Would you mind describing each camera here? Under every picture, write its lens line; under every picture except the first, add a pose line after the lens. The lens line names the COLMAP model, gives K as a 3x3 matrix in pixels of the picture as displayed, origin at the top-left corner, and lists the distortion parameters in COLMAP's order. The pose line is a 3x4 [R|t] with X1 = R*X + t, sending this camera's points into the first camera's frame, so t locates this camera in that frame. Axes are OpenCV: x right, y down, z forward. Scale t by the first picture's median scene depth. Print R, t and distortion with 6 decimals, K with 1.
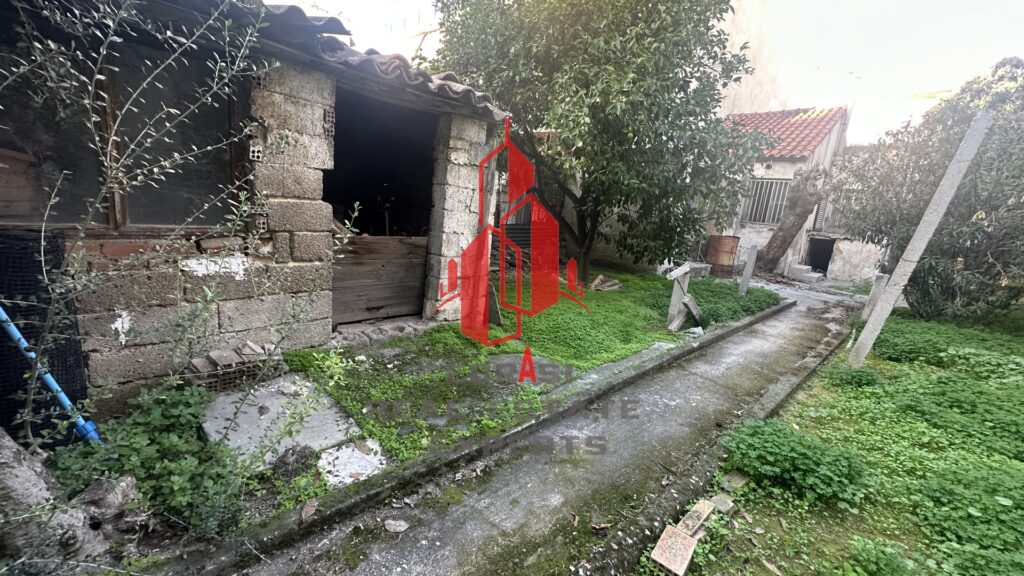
lens RADIAL K [[409.2, 0, 513.0], [0, 409.2, 284.8], [0, 0, 1]] dist [-0.003207, 0.000593]
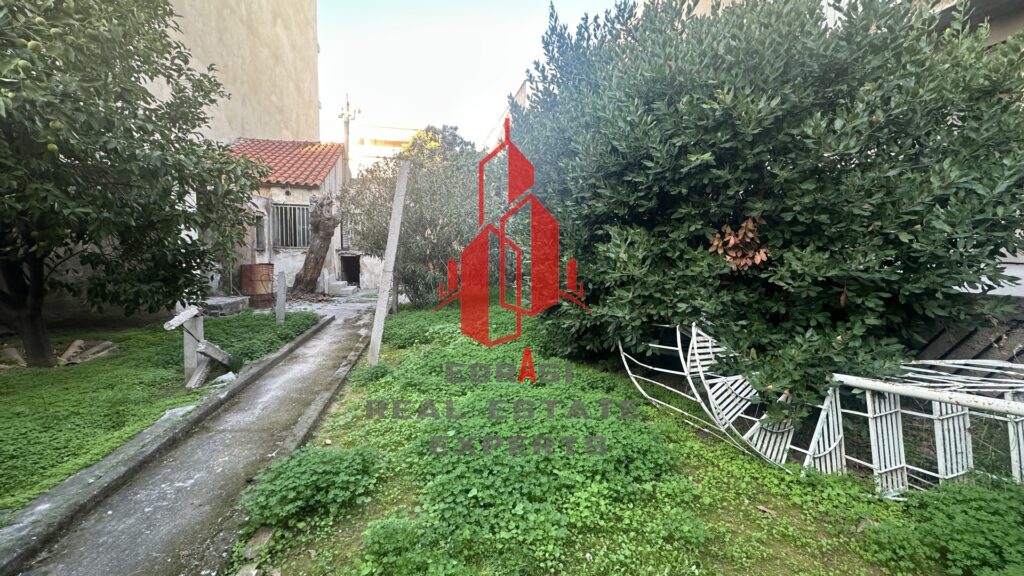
lens RADIAL K [[409.2, 0, 512.3], [0, 409.2, 284.7], [0, 0, 1]] dist [-0.003207, 0.000593]
pose [[0.537997, -0.156252, 0.828338, 0.080963], [0.202601, 0.977834, 0.052864, -0.004676], [-0.818237, 0.139381, 0.557729, -0.019421]]
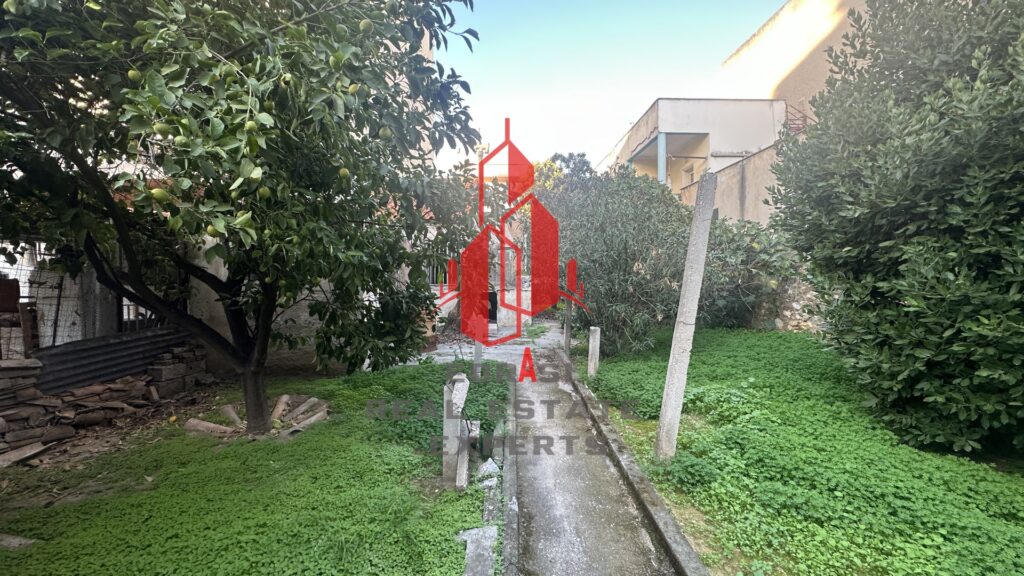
lens RADIAL K [[409.2, 0, 513.7], [0, 409.2, 284.3], [0, 0, 1]] dist [-0.003207, 0.000593]
pose [[0.684491, -0.105713, 0.721316, 0.029290], [0.212416, 0.975420, -0.058618, -0.125413], [-0.697389, 0.193342, 0.690121, 0.441996]]
